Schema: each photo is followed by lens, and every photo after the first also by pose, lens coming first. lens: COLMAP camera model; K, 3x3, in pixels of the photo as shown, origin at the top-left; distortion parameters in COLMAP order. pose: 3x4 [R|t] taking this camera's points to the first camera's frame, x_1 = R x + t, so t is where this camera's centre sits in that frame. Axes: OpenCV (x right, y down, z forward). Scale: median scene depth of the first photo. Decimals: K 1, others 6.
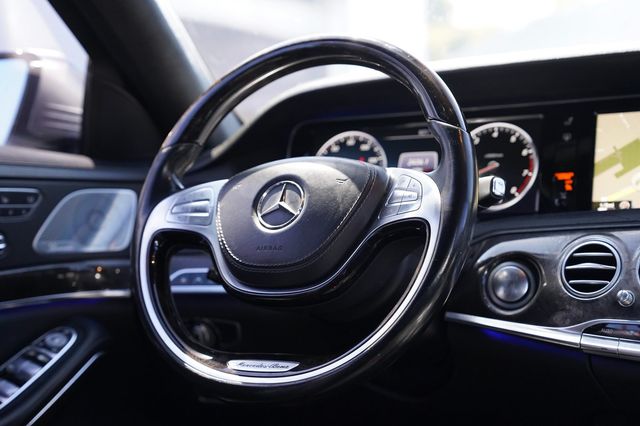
lens RADIAL K [[1115.2, 0, 301.0], [0, 1115.2, 202.5], [0, 0, 1]] dist [0.235924, 0.000000]
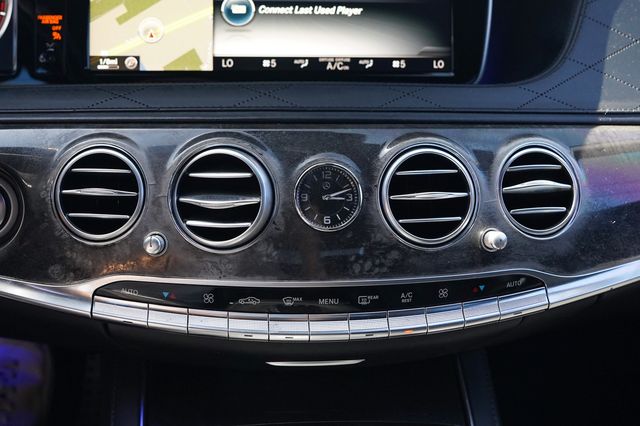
lens RADIAL K [[629.7, 0, 292.9], [0, 629.7, 132.1], [0, 0, 1]] dist [-0.099909, 0.000000]
pose [[0.828759, -0.121876, 0.546172, 0.139872], [-0.042270, 0.959574, 0.278264, -0.072503], [-0.558006, -0.253701, 0.790104, 0.593977]]
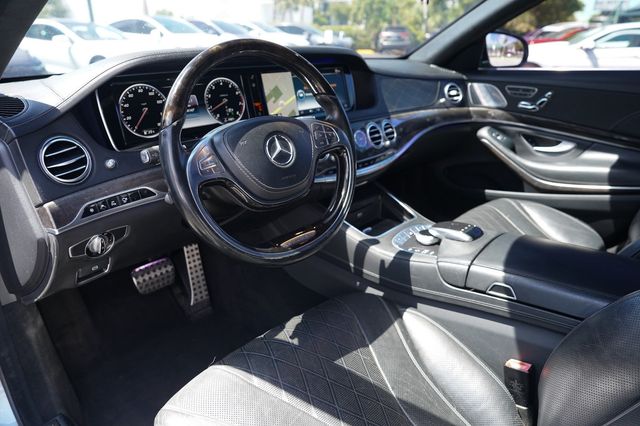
lens RADIAL K [[453.1, 0, 320.2], [0, 453.1, 216.3], [0, 0, 1]] dist [-0.075163, 0.044617]
pose [[0.227979, -0.346505, 0.909923, -0.603157], [-0.026355, 0.931995, 0.361513, -0.140311], [-0.973309, -0.106398, 0.203343, 0.703410]]
